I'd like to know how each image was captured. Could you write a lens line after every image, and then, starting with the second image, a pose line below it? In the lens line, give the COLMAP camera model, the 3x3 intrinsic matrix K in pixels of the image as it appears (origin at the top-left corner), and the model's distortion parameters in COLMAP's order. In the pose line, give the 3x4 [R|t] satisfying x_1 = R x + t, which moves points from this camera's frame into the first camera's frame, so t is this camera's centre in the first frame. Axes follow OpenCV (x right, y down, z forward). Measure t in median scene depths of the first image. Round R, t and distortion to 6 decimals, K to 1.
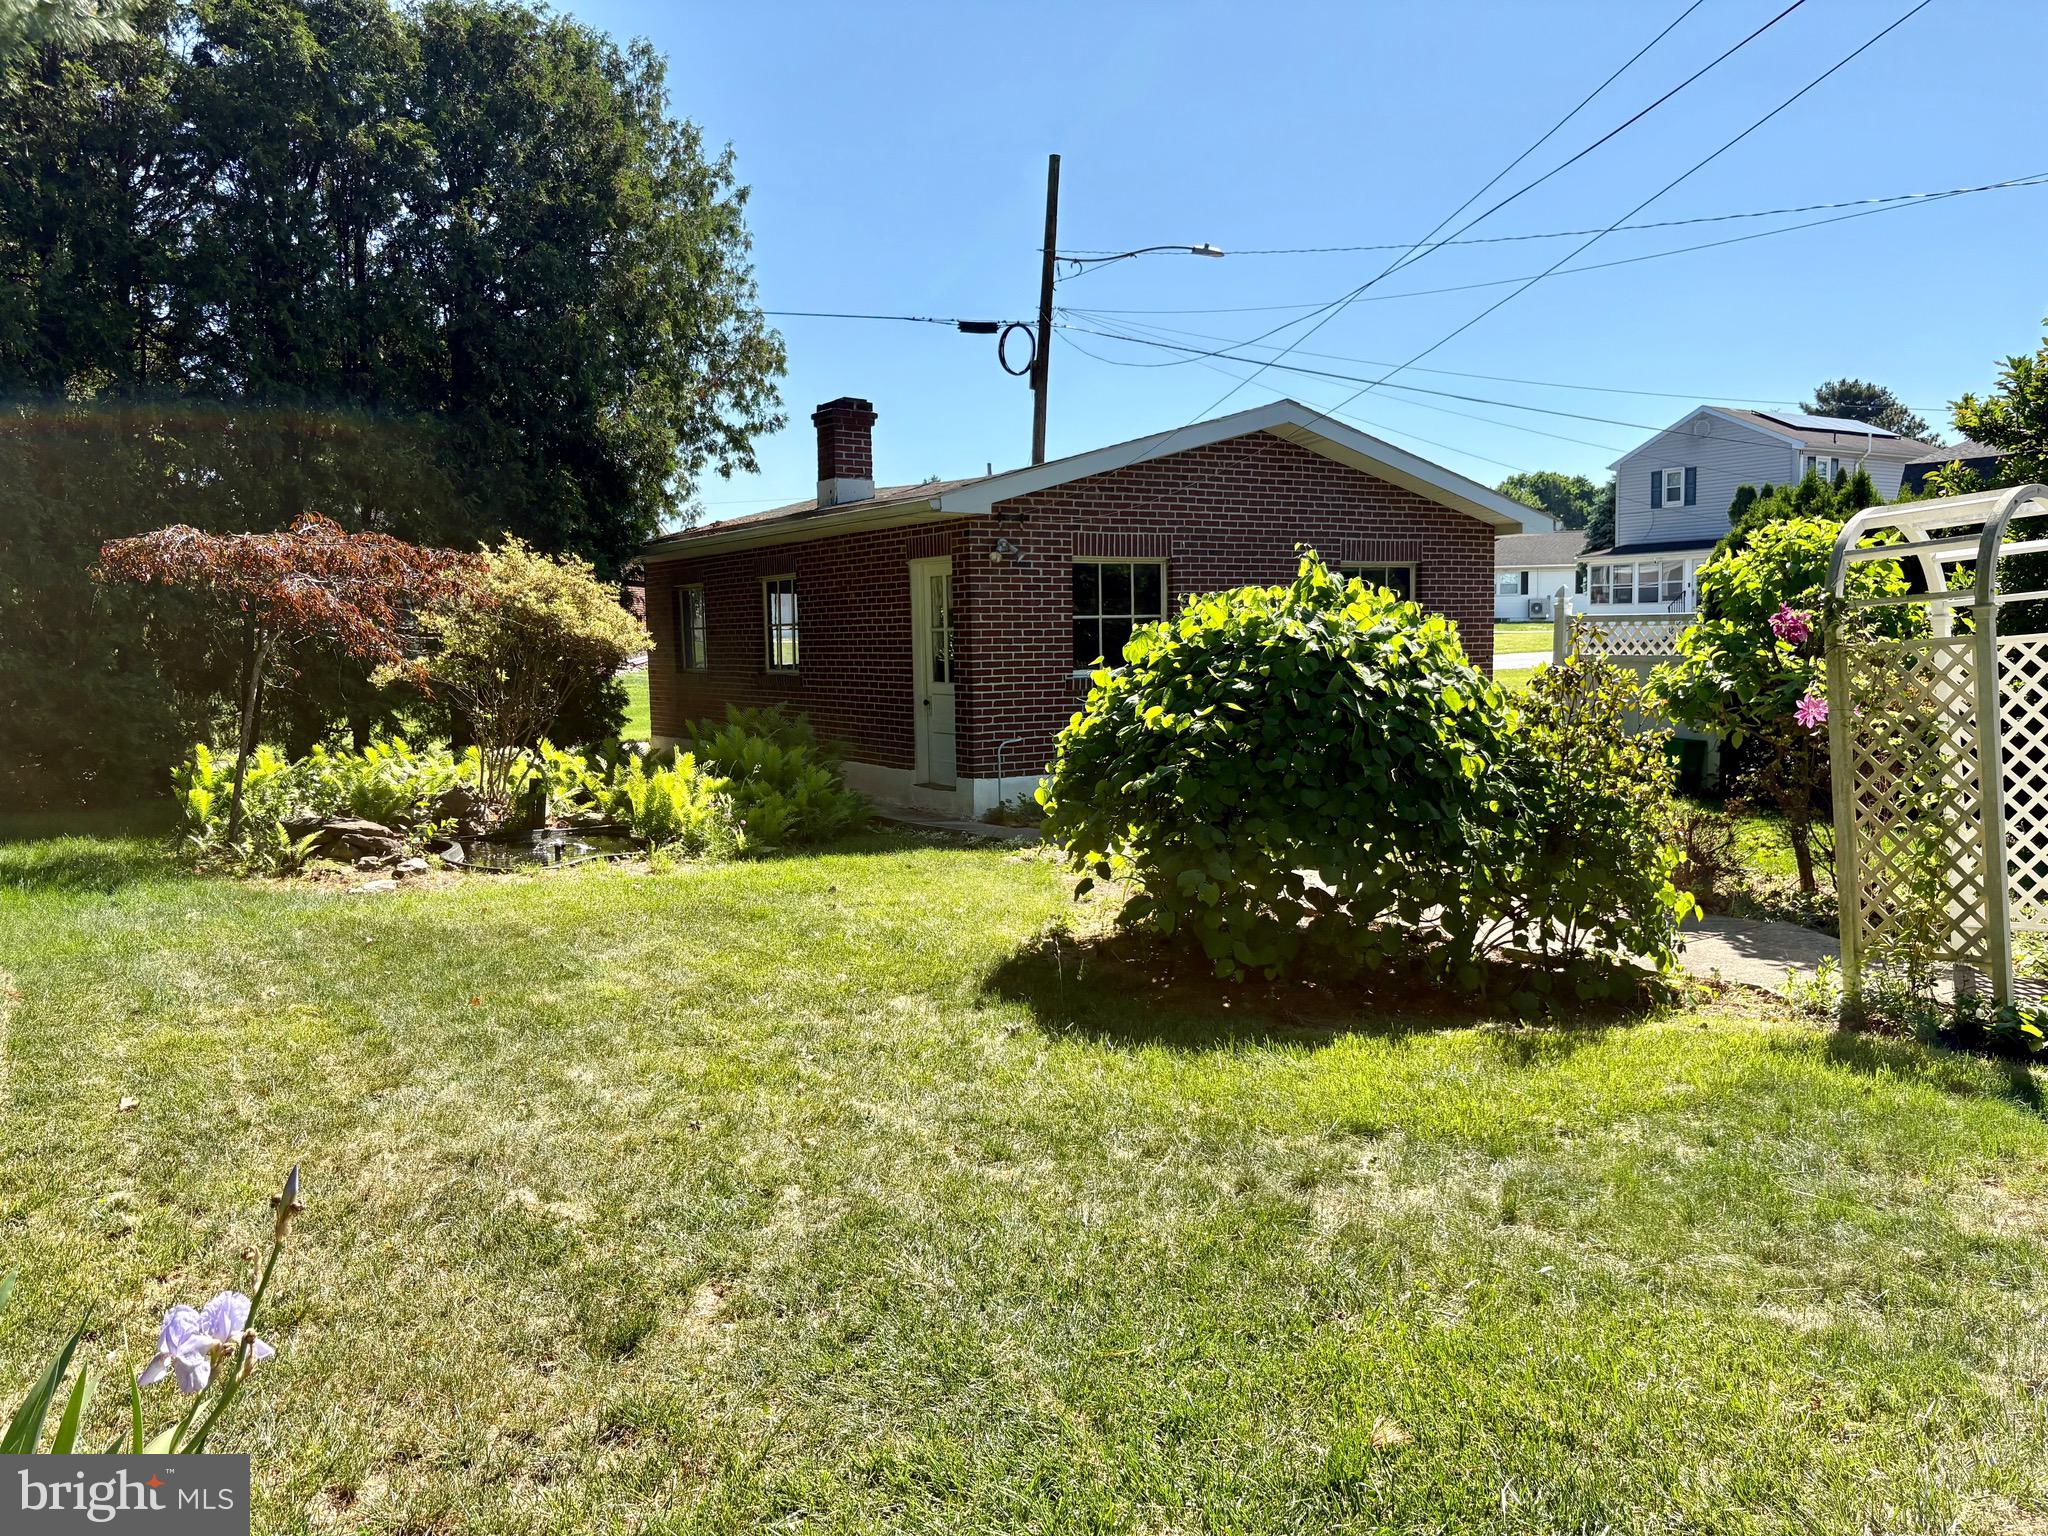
lens RADIAL K [[1542.3, 0, 1024.0], [0, 1542.3, 768.0], [0, 0, 1]] dist [0.056962, 0.000403]
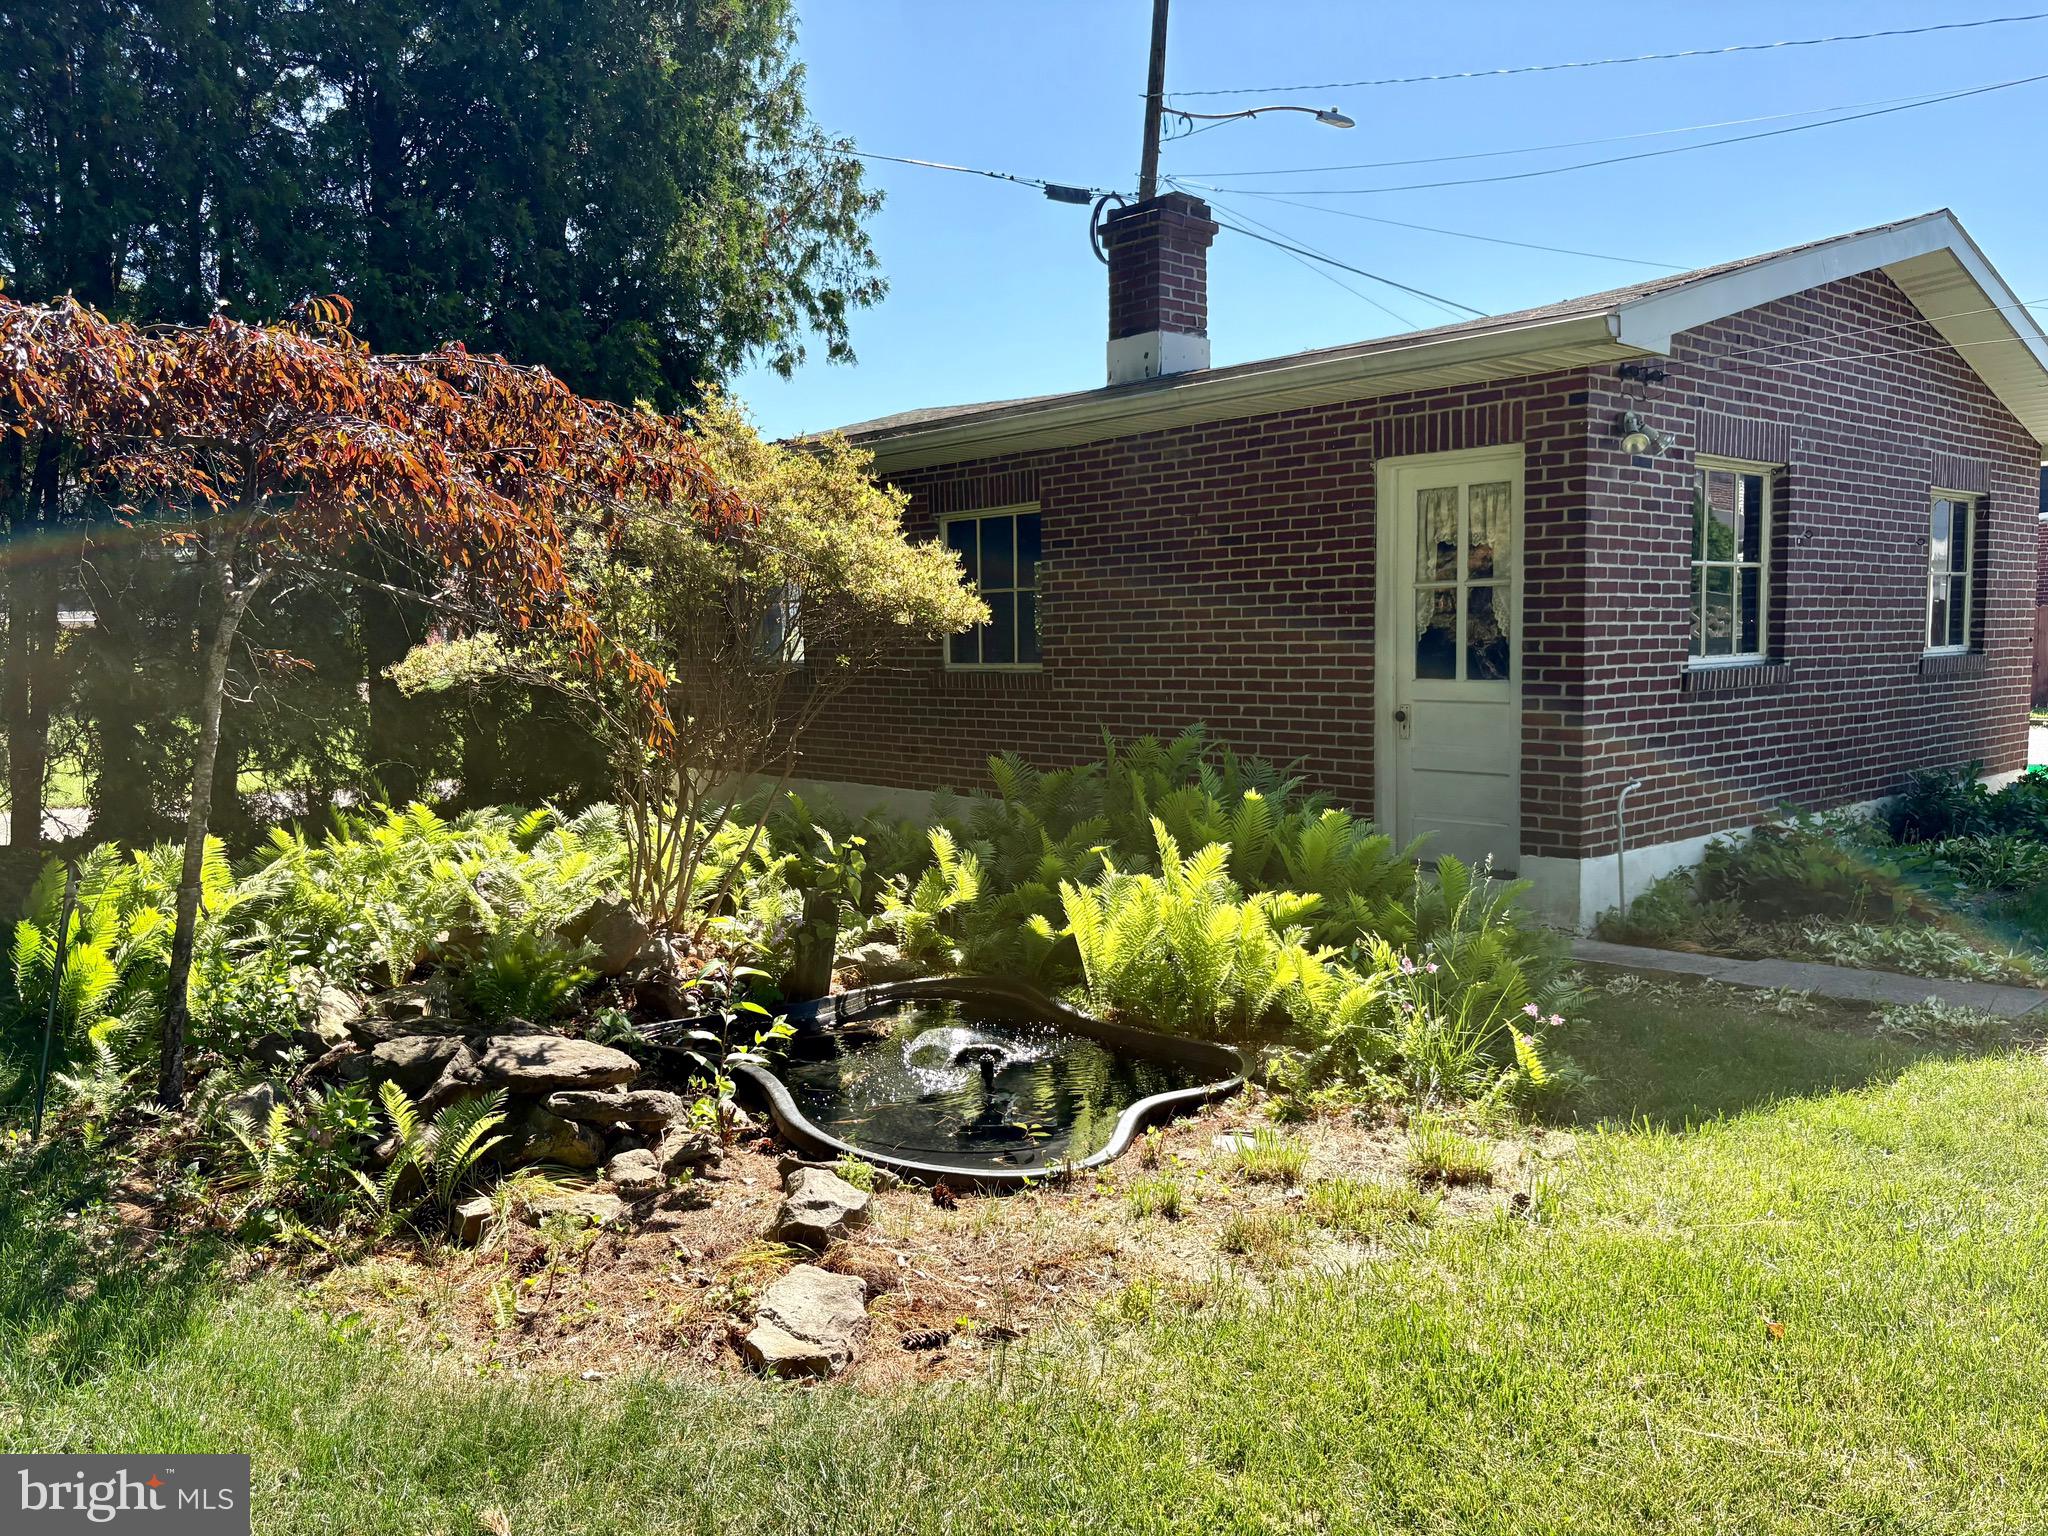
lens RADIAL K [[1574.8, 0, 1024.0], [0, 1574.8, 768.0], [0, 0, 1]] dist [-0.000988, -0.001657]
pose [[0.985844, -0.019215, 0.166558, -0.269939], [0.019846, 0.999801, -0.002124, -0.023421], [-0.166484, 0.005400, 0.986029, 0.425389]]
